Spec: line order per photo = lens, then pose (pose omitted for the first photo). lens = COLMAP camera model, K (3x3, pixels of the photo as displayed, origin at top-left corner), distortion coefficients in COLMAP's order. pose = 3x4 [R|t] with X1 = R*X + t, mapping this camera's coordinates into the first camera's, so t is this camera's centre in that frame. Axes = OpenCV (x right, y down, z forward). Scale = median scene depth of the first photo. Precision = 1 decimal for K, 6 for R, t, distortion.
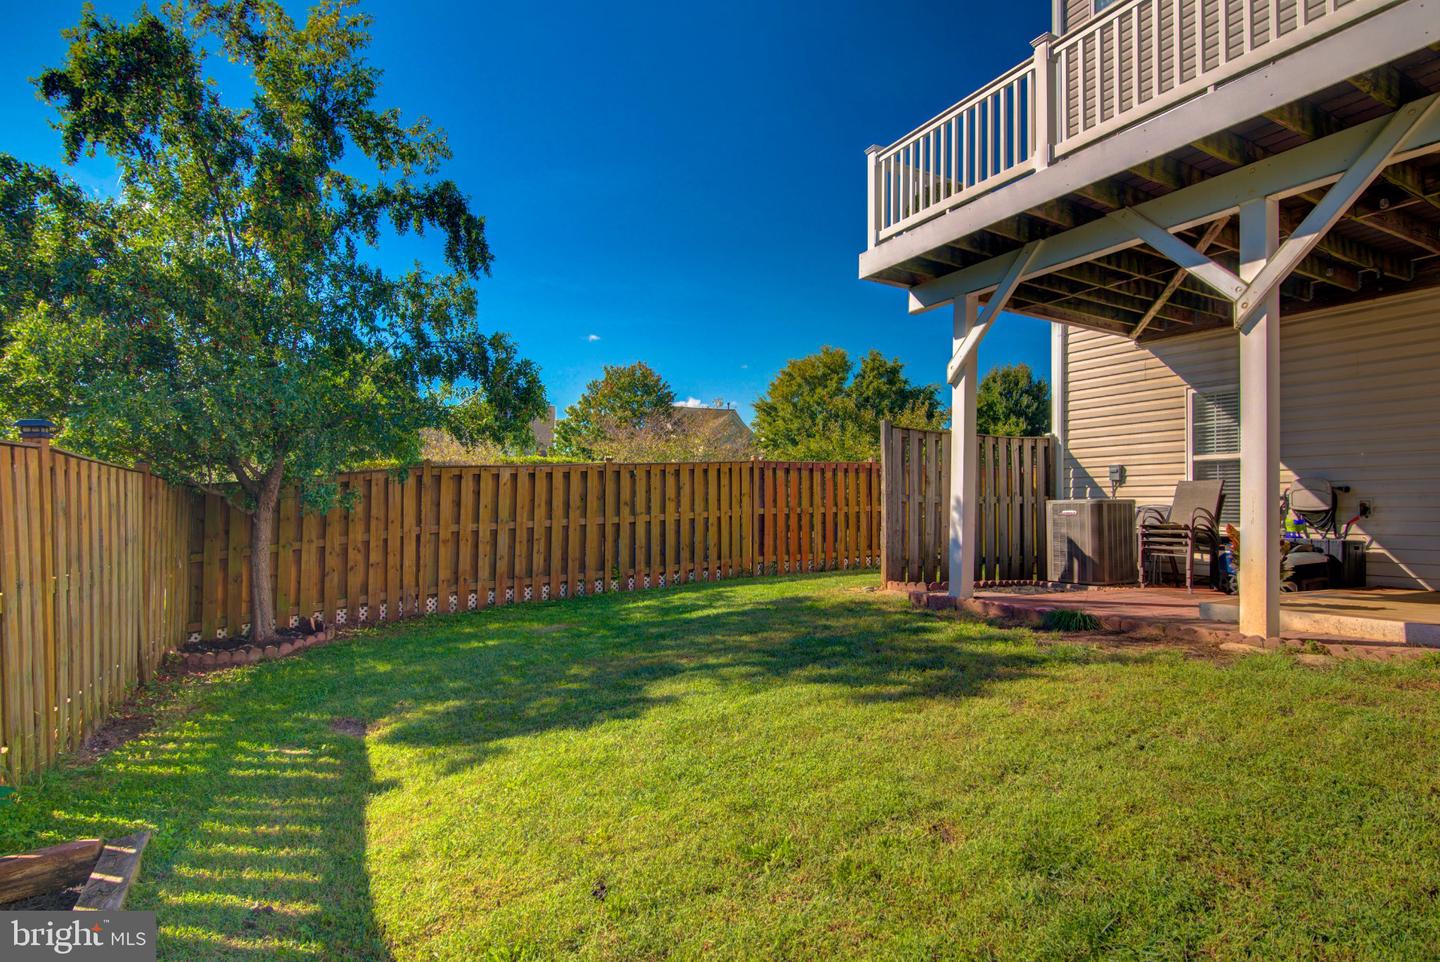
lens RADIAL K [[741.6, 0, 724.6], [0, 741.6, 476.0], [0, 0, 1]] dist [-0.017071, 0.001505]
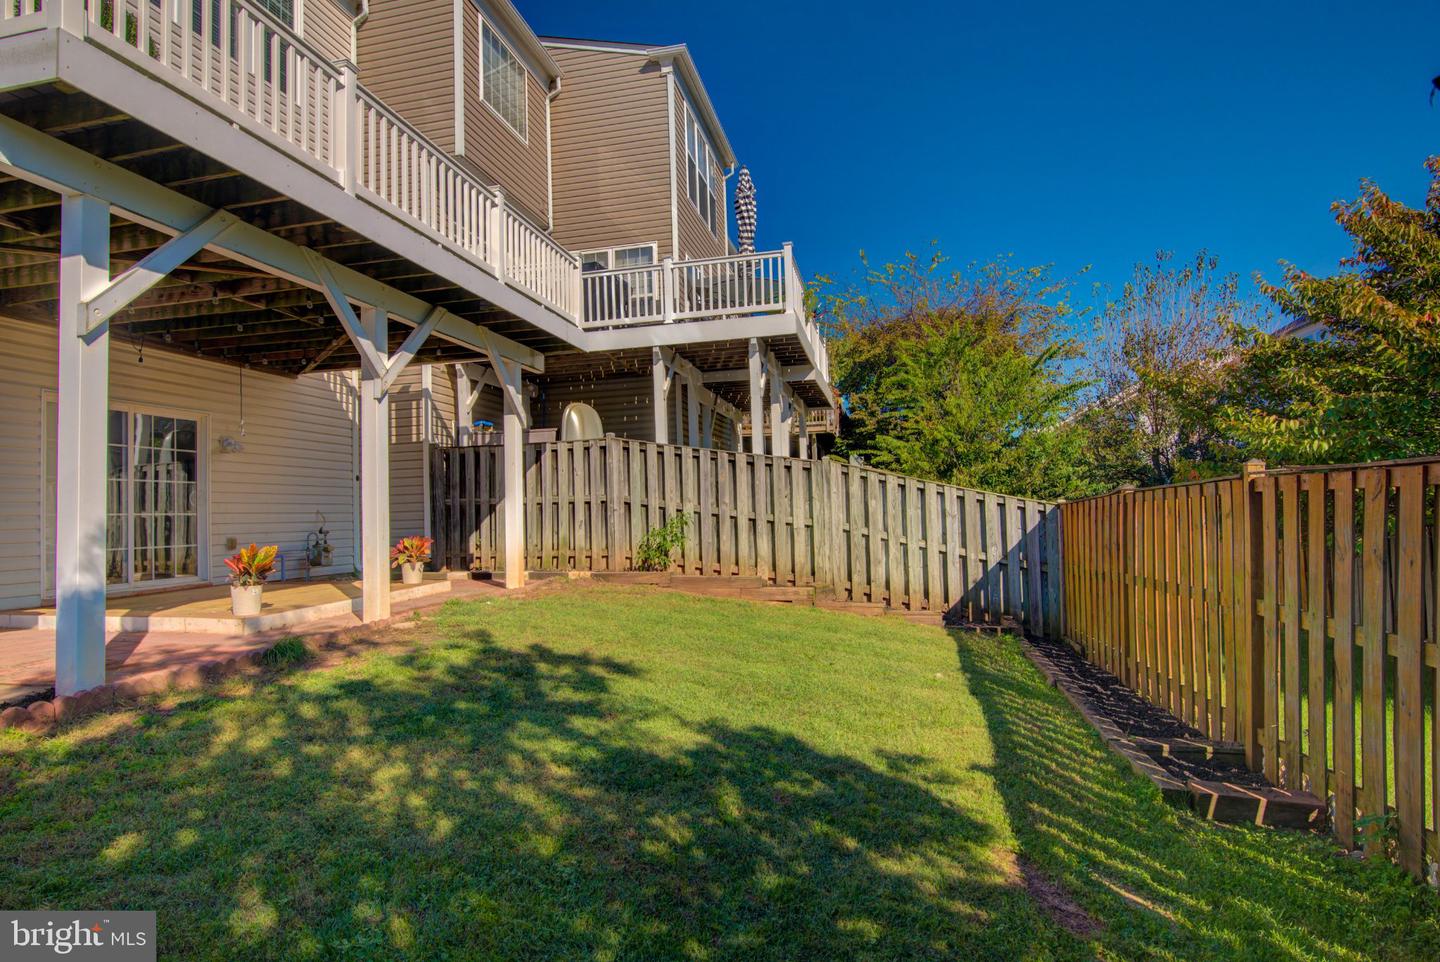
lens RADIAL K [[741.6, 0, 723.1], [0, 741.6, 488.3], [0, 0, 1]] dist [-0.017071, 0.001505]
pose [[-0.735860, 0.021068, 0.676806, -0.608256], [-0.023425, 0.998126, -0.056539, 0.023072], [-0.676729, -0.057459, -0.733987, 1.385619]]
